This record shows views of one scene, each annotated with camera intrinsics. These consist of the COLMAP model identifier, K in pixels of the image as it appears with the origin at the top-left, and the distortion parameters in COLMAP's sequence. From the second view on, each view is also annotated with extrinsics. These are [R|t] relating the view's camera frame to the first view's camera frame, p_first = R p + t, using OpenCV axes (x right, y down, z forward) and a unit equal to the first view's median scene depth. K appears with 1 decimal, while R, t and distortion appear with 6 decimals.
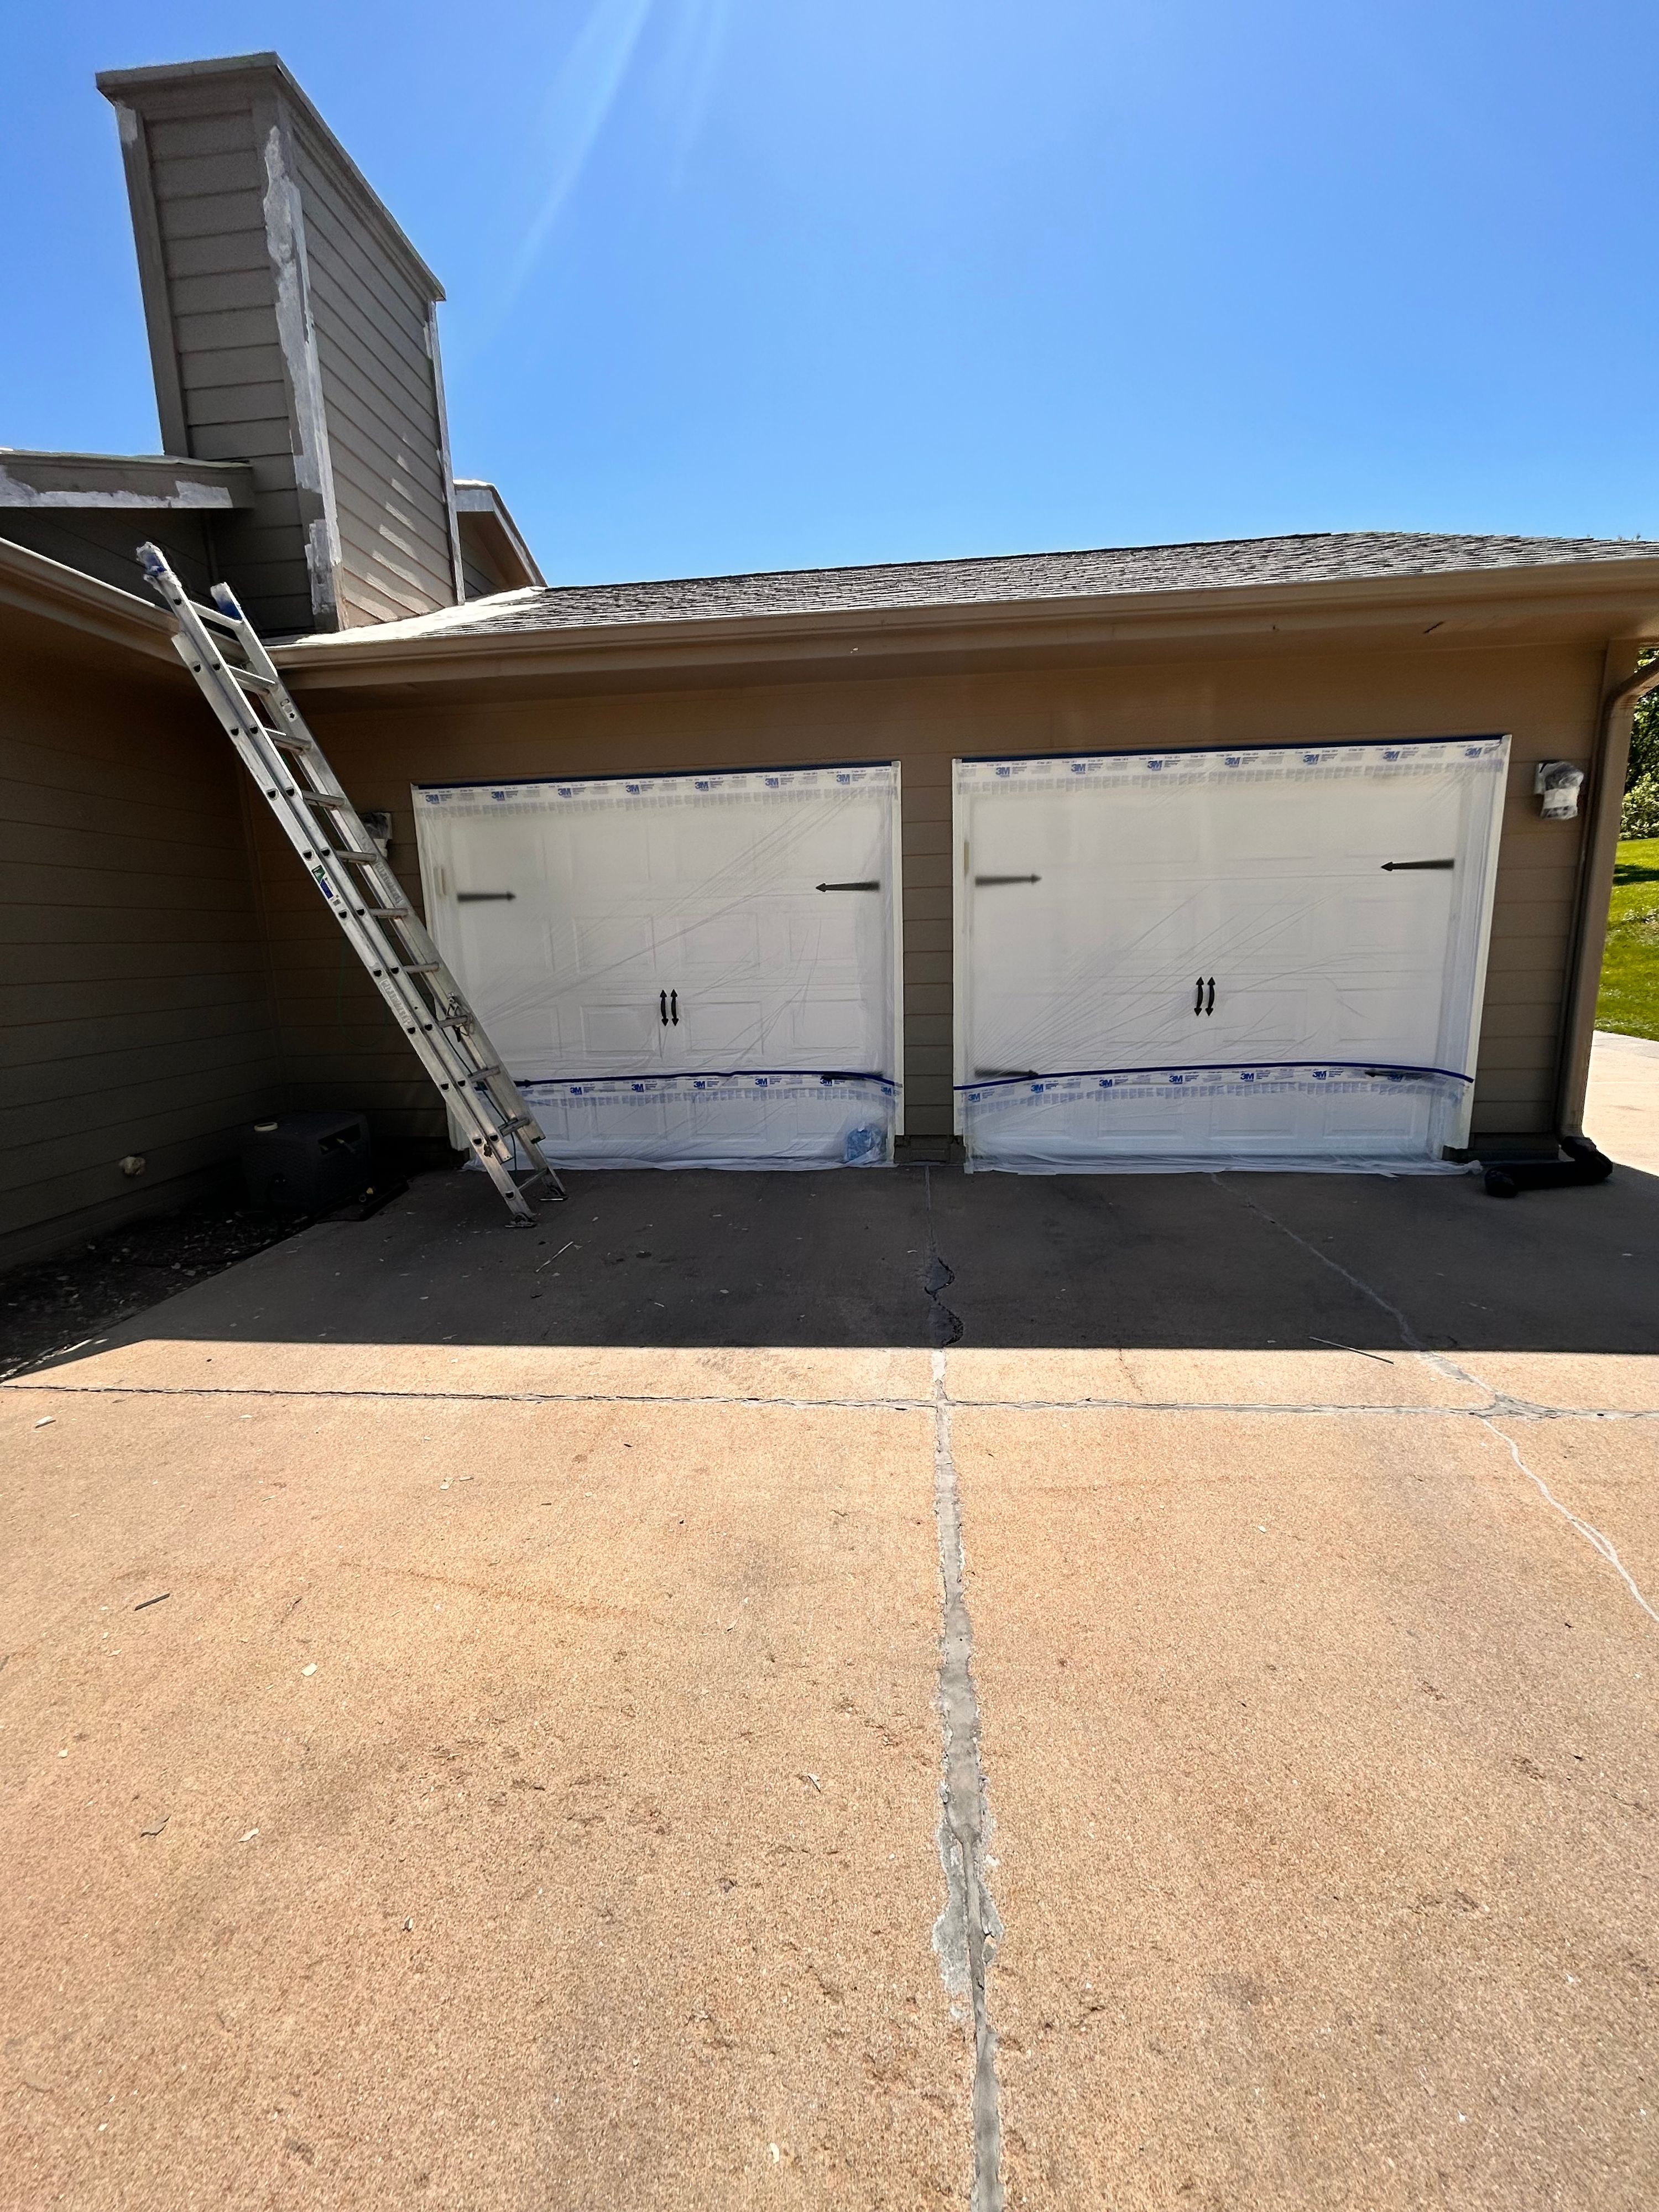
lens RADIAL K [[889.3, 0, 819.1], [0, 889.3, 1100.5], [0, 0, 1]] dist [-0.001198, 0.000274]
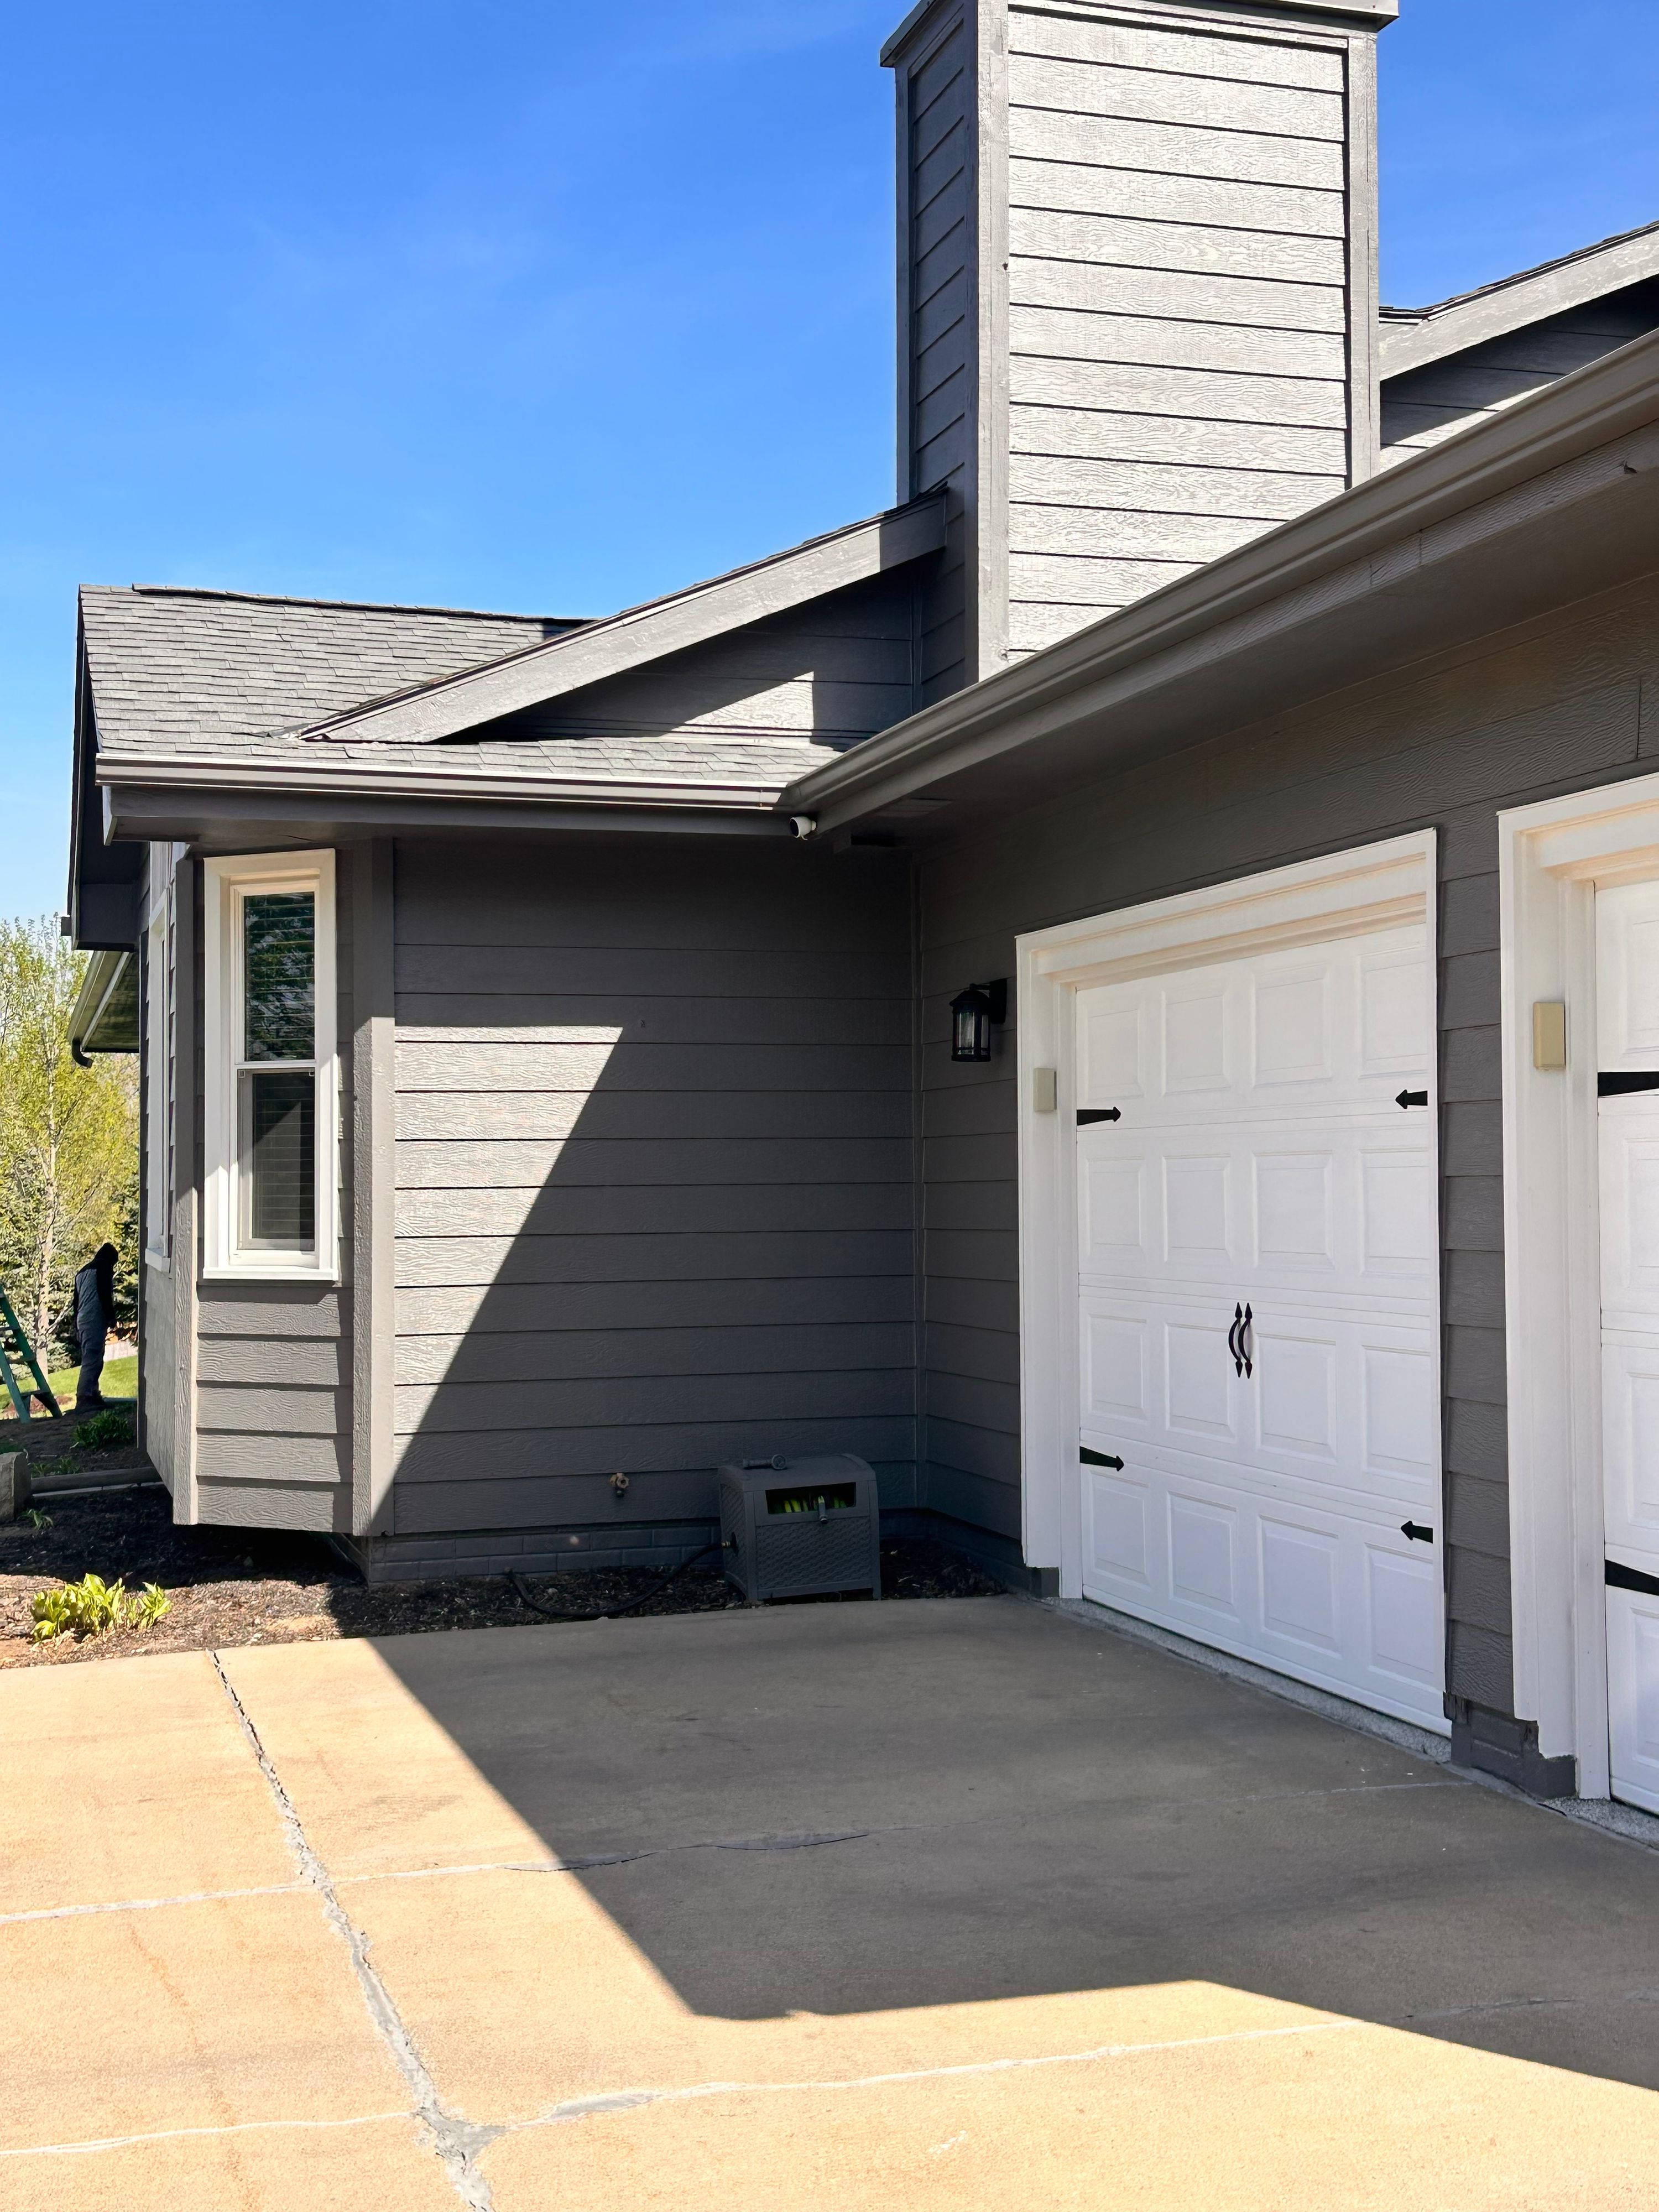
lens RADIAL K [[2656.3, 0, 821.9], [0, 2656.3, 1109.2], [0, 0, 1]] dist [-0.027270, 0.000000]
pose [[0.385156, -0.000064, -0.922852, 1.190266], [-0.172684, 0.982332, -0.072138, -0.093181], [0.906551, 0.187146, 0.378340, 0.243515]]
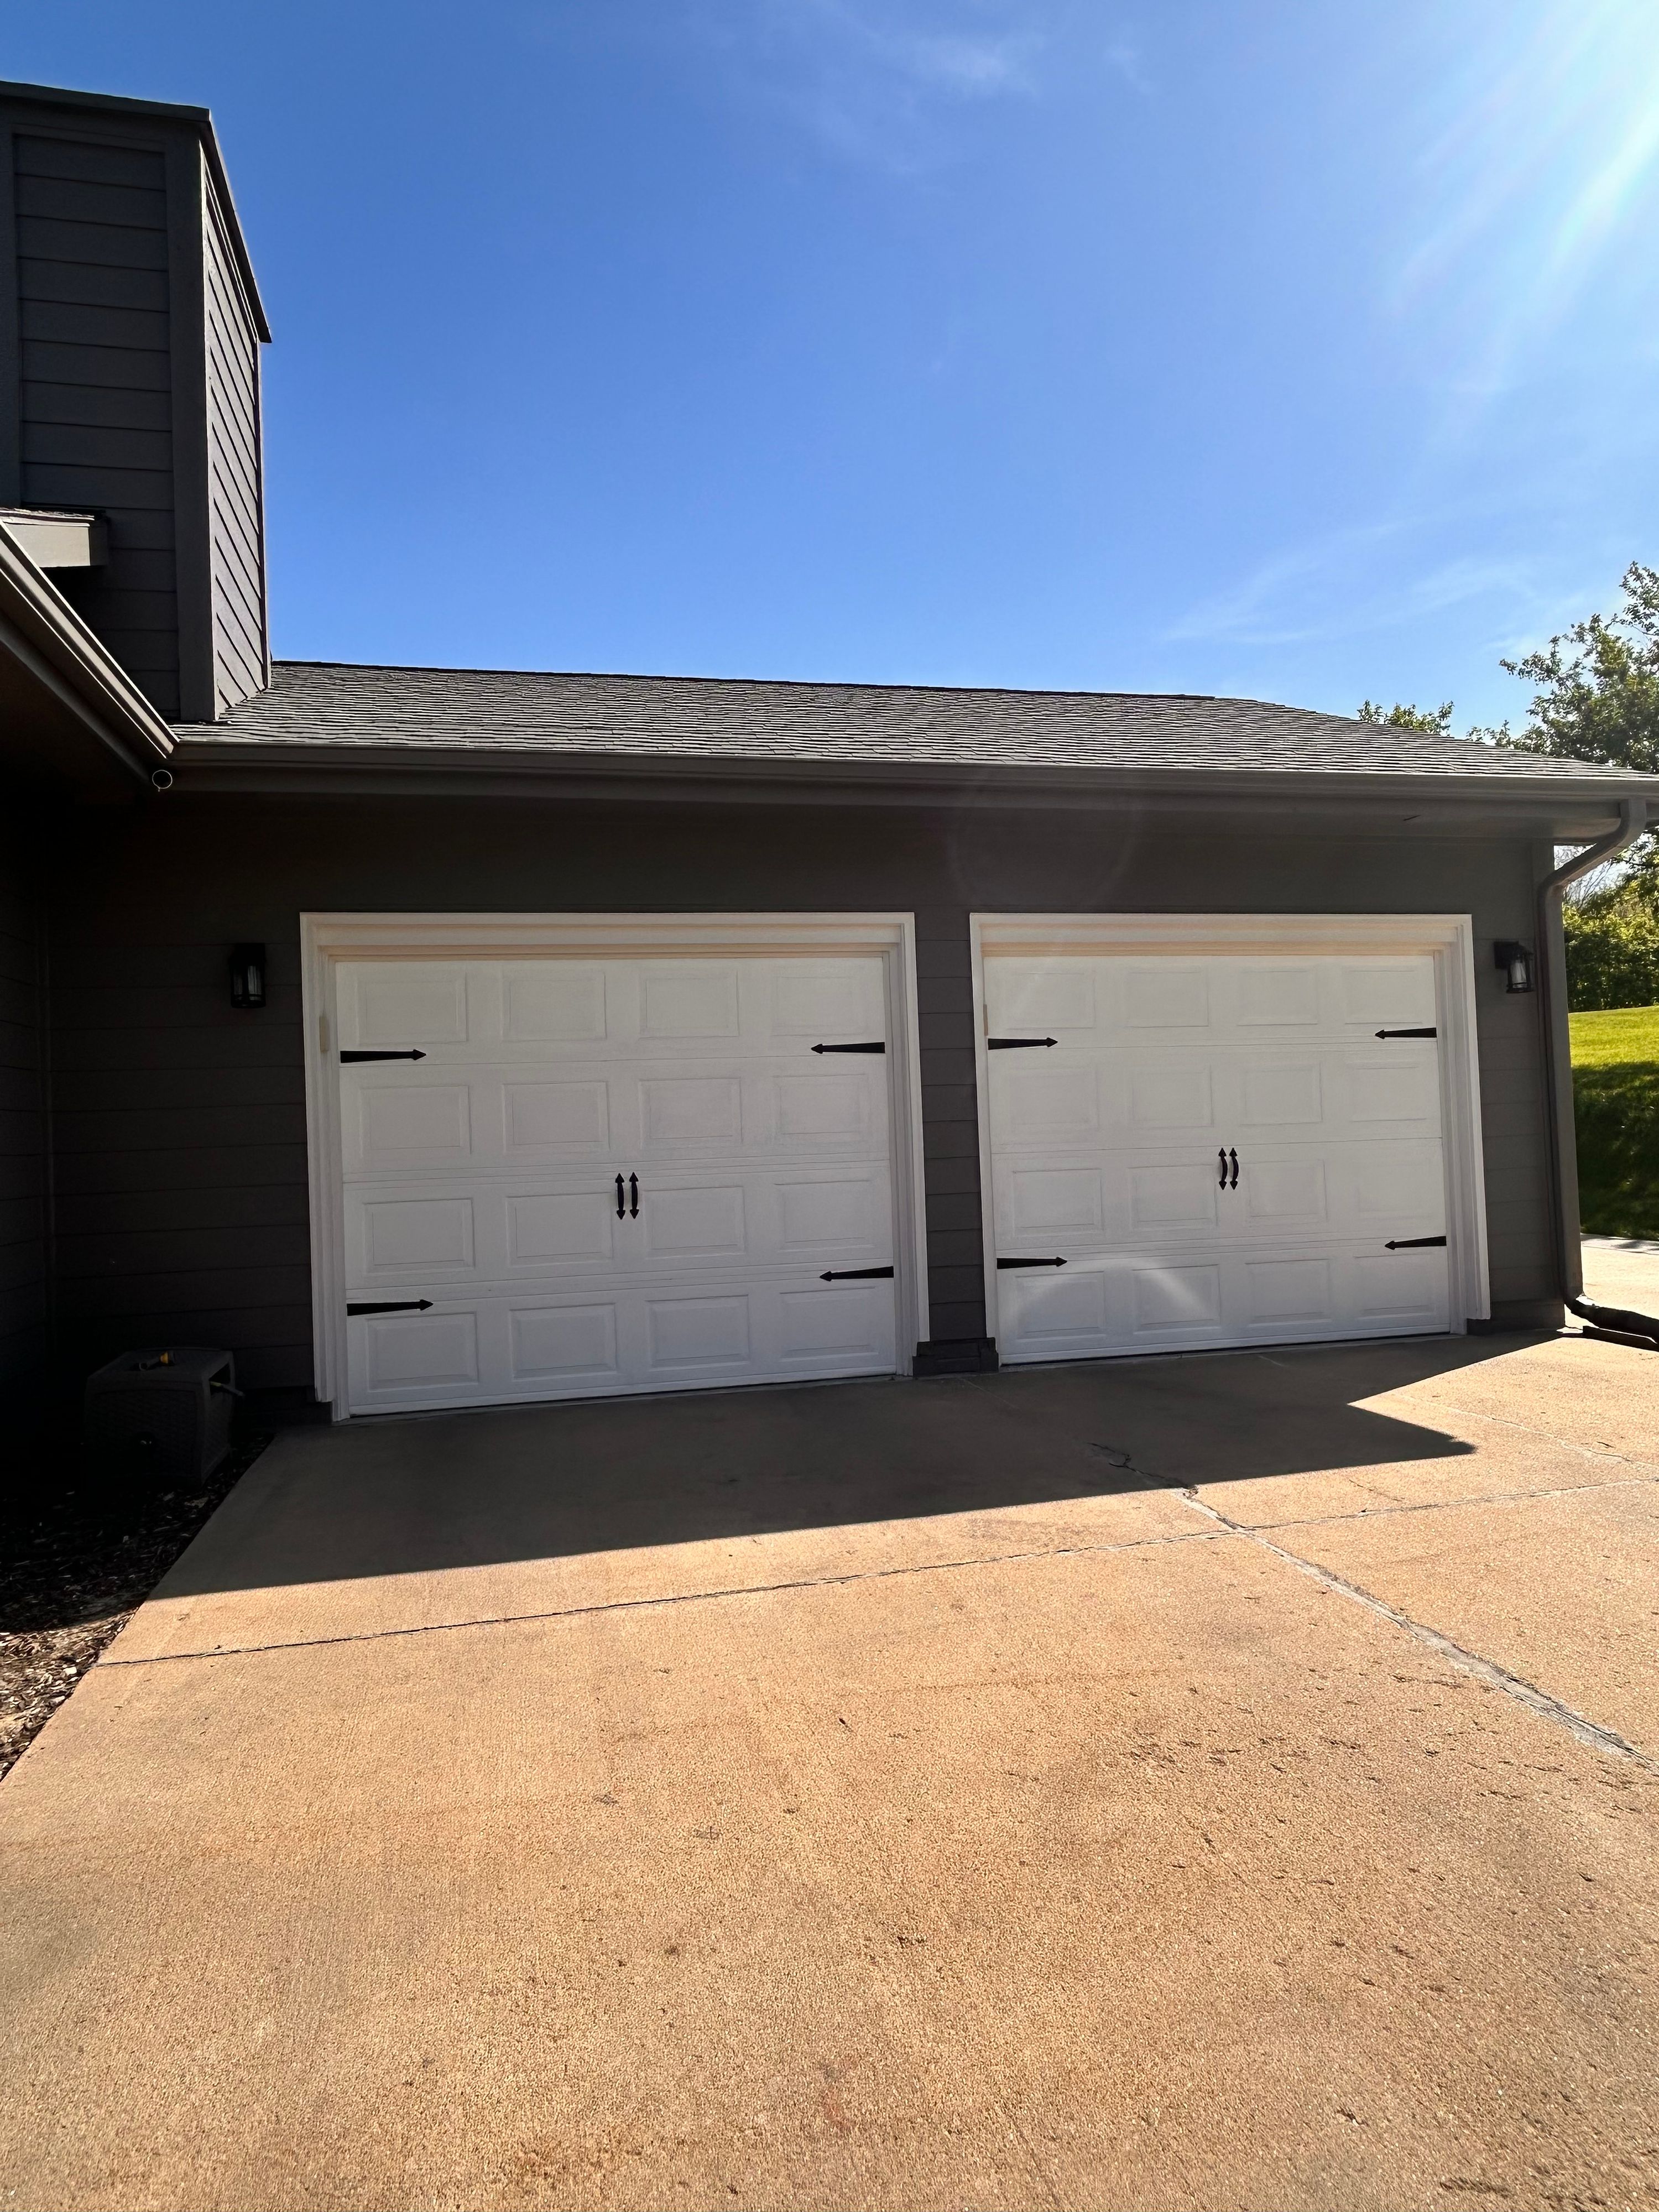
lens RADIAL K [[1392.7, 0, 823.3], [0, 1392.7, 1092.5], [0, 0, 1]] dist [0.003829, -0.000637]
pose [[0.947826, 0.003924, 0.318764, -0.436380], [0.066647, 0.975389, -0.210179, 0.083678], [-0.311744, 0.220458, 0.924237, -0.225579]]
